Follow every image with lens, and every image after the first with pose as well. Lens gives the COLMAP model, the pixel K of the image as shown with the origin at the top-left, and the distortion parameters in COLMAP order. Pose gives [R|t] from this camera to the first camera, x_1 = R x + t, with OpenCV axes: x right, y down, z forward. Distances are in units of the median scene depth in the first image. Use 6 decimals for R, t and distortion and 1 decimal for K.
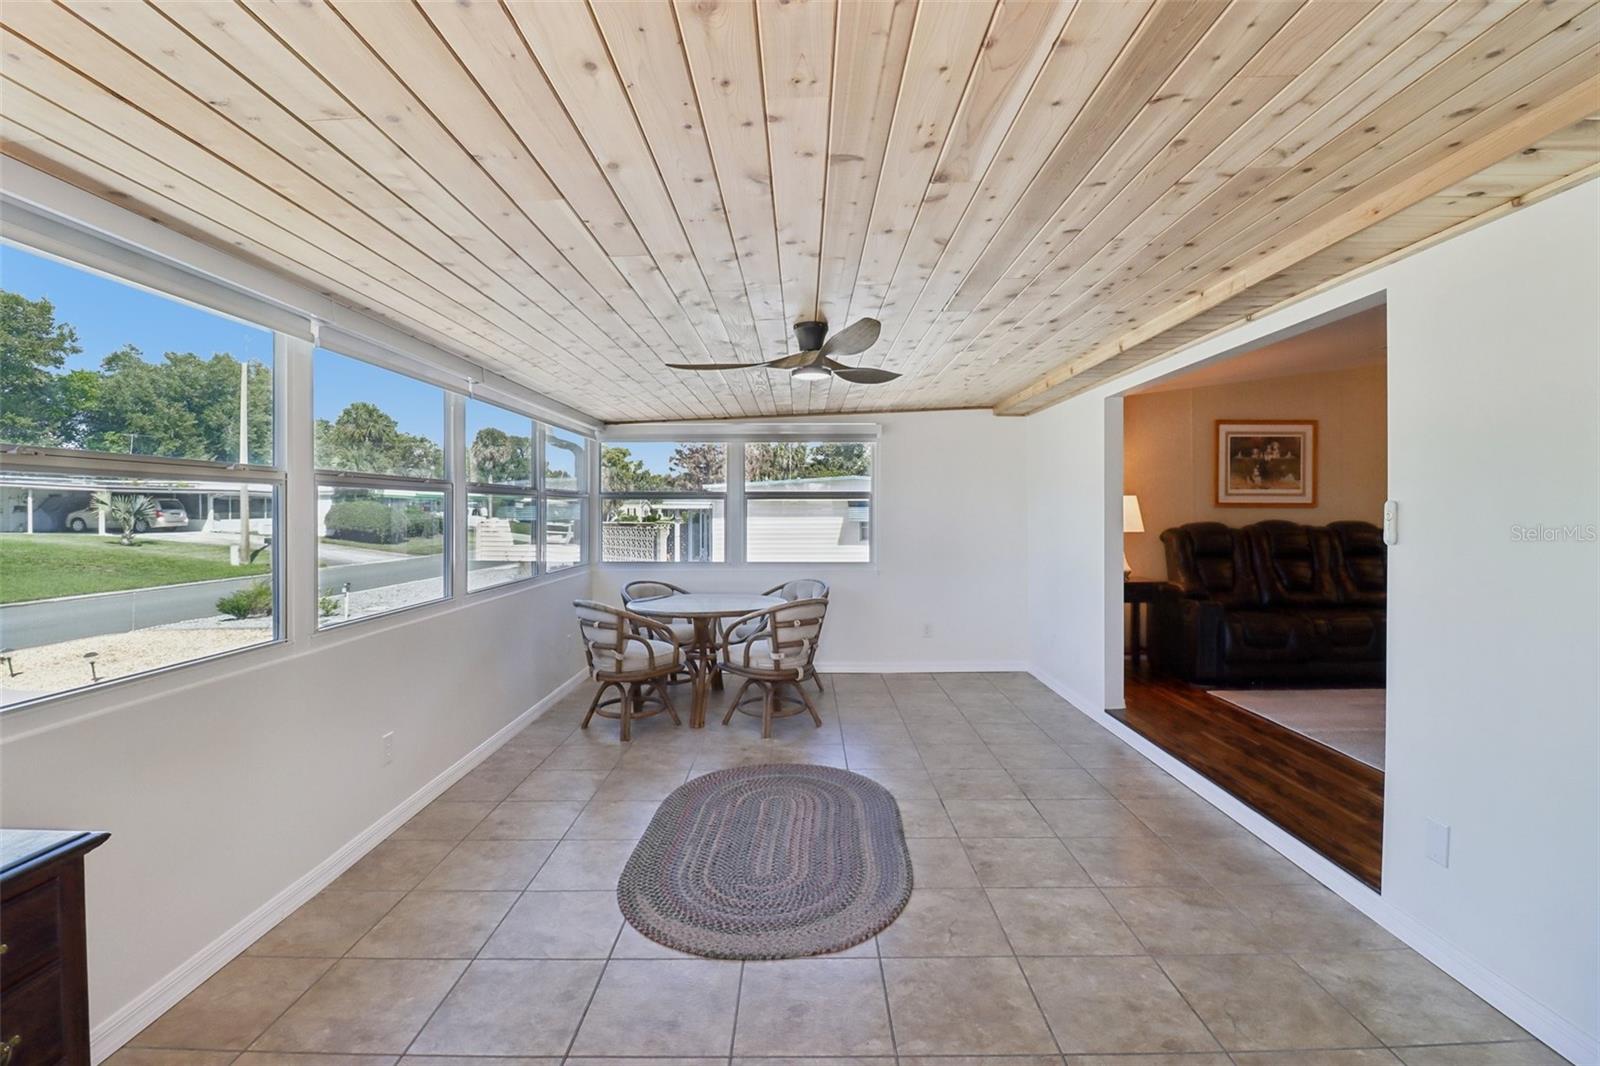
lens RADIAL K [[748.1, 0, 799.8], [0, 748.1, 506.8], [0, 0, 1]] dist [-0.000395, -0.012749]
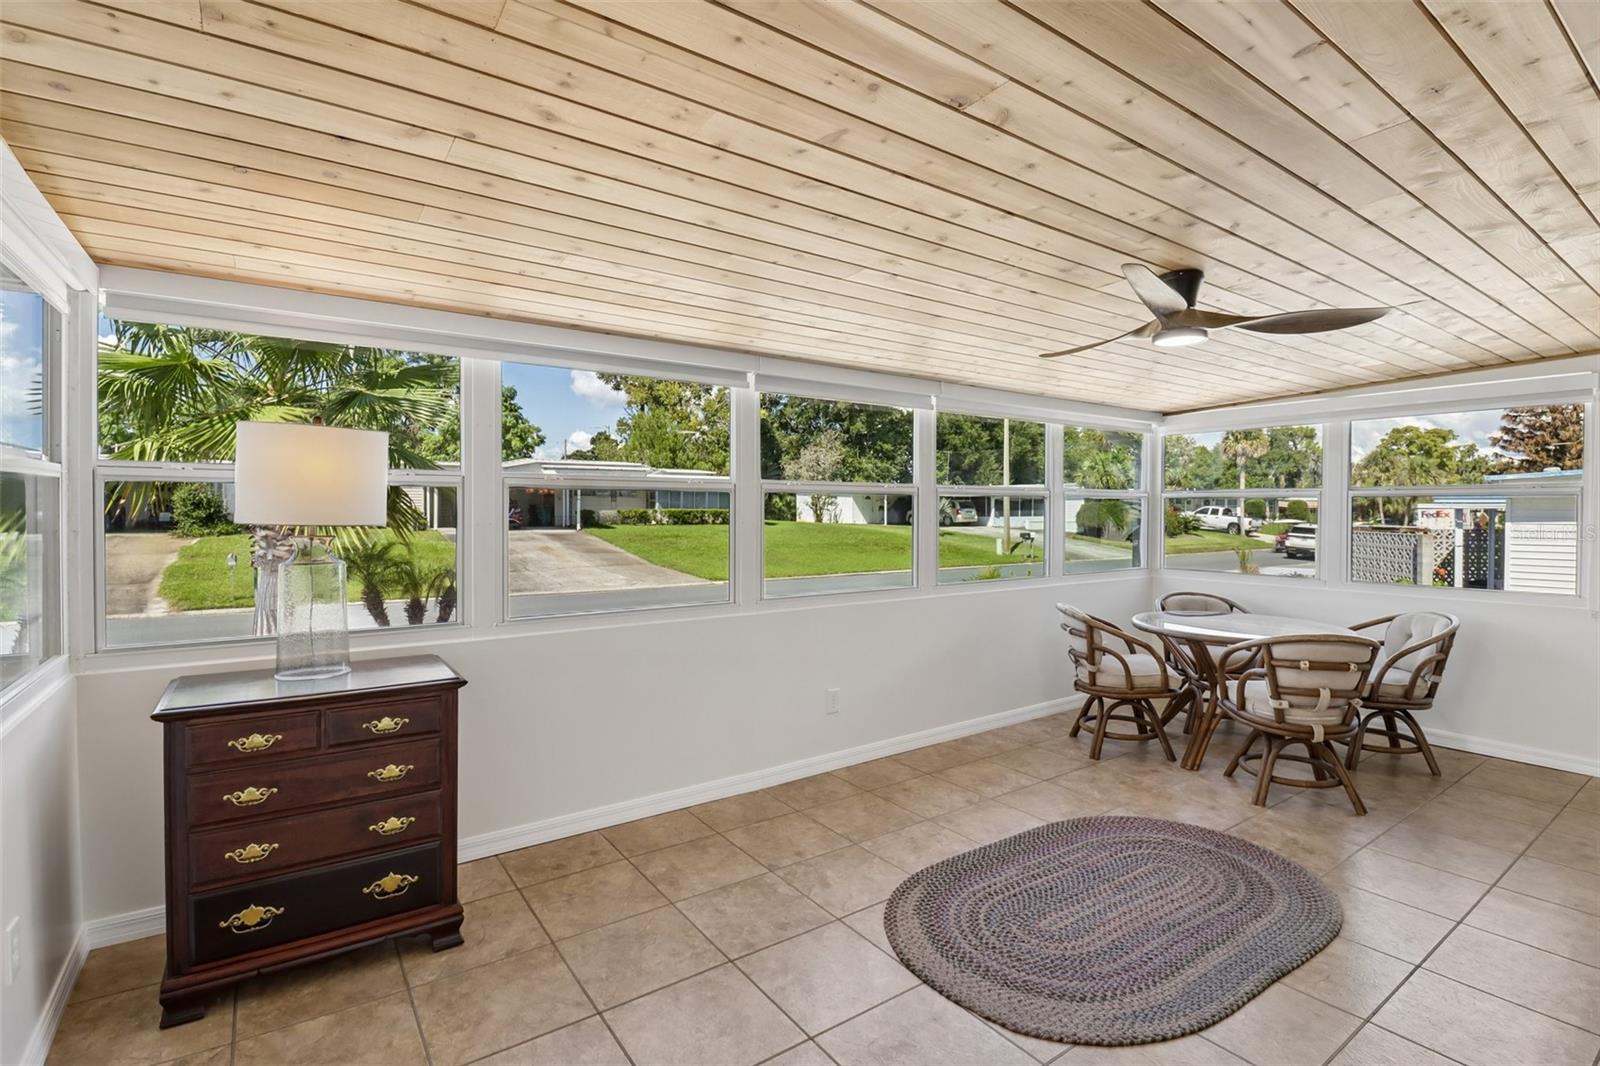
lens RADIAL K [[749.1, 0, 799.7], [0, 749.1, 518.1], [0, 0, 1]] dist [0.001109, -0.012652]
pose [[0.576782, 0.011745, -0.816814, 0.359837], [0.001471, 0.999880, 0.015416, -0.002658], [0.816897, -0.010093, 0.576696, 0.189366]]
